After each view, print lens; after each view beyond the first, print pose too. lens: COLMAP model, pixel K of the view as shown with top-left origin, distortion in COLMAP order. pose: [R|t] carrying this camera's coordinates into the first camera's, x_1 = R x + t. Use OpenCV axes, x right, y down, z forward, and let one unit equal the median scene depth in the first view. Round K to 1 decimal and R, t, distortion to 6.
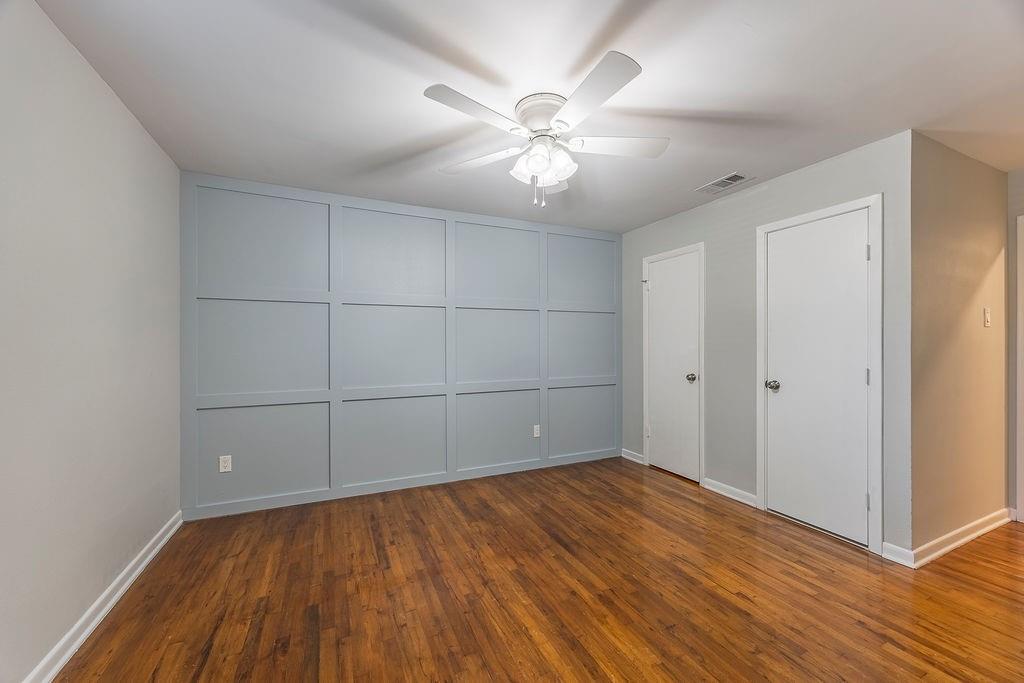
lens RADIAL K [[395.8, 0, 509.2], [0, 395.8, 347.5], [0, 0, 1]] dist [-0.000558, -0.000173]
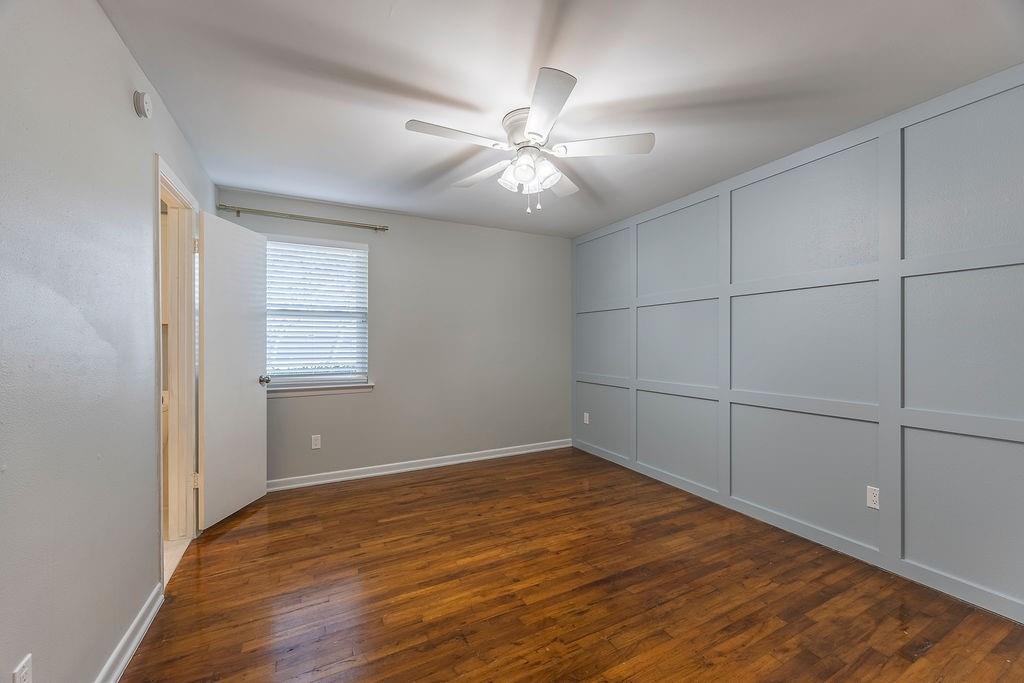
lens RADIAL K [[395.8, 0, 515.7], [0, 395.8, 343.0], [0, 0, 1]] dist [-0.000558, -0.000173]
pose [[0.046963, 0.003308, -0.998891, 1.066524], [-0.004282, 0.999986, 0.003110, -0.006948], [0.998887, 0.004131, 0.046977, 0.840727]]
